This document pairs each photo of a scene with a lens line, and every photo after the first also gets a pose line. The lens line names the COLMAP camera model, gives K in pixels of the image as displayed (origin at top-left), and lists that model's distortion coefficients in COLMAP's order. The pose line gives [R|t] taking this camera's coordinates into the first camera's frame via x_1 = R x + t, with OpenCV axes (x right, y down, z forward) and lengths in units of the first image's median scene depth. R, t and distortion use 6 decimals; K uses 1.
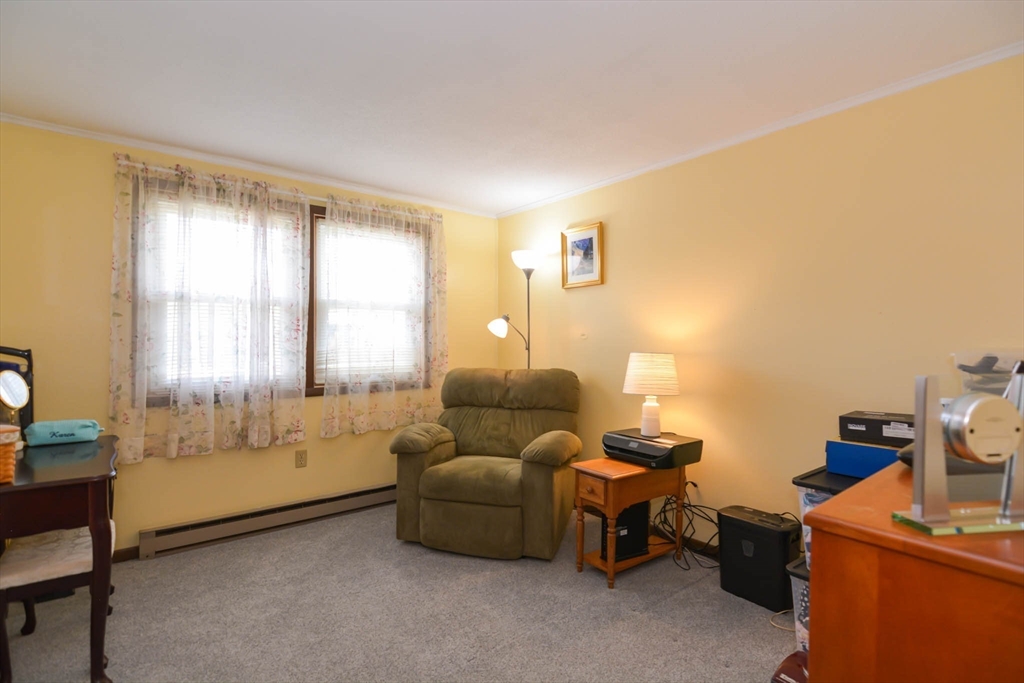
lens RADIAL K [[492.7, 0, 517.8], [0, 492.7, 345.2], [0, 0, 1]] dist [0.001804, -0.006196]
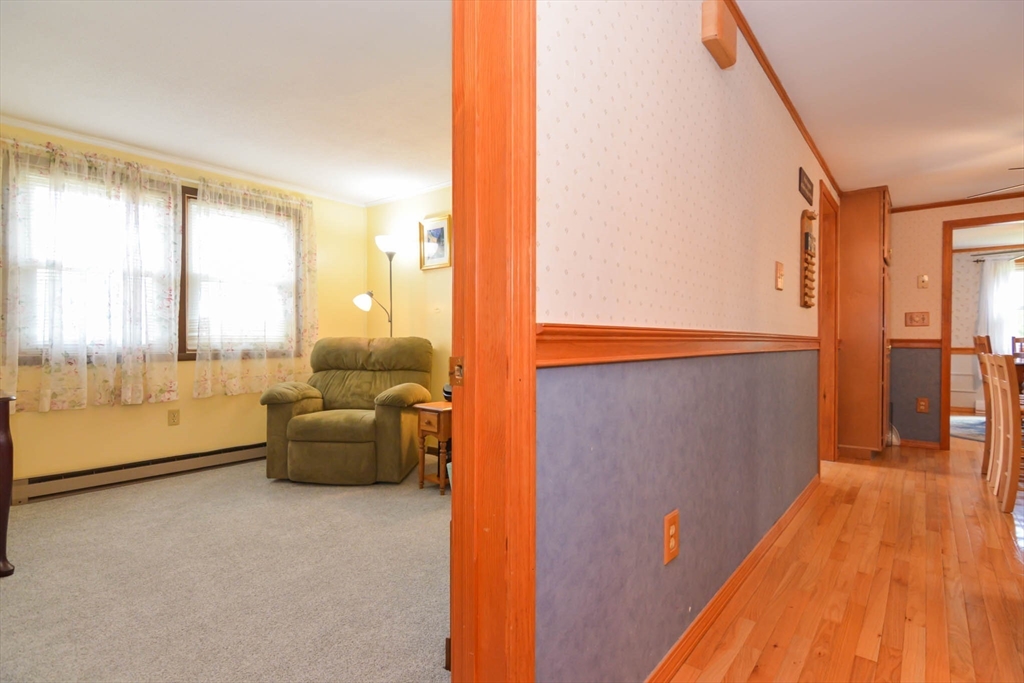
lens RADIAL K [[492.7, 0, 509.2], [0, 492.7, 341.7], [0, 0, 1]] dist [0.001804, -0.006196]
pose [[0.979839, -0.001964, 0.199778, 0.073379], [0.000564, 0.999975, 0.007063, 0.055105], [-0.199787, -0.006807, 0.979816, -0.222983]]
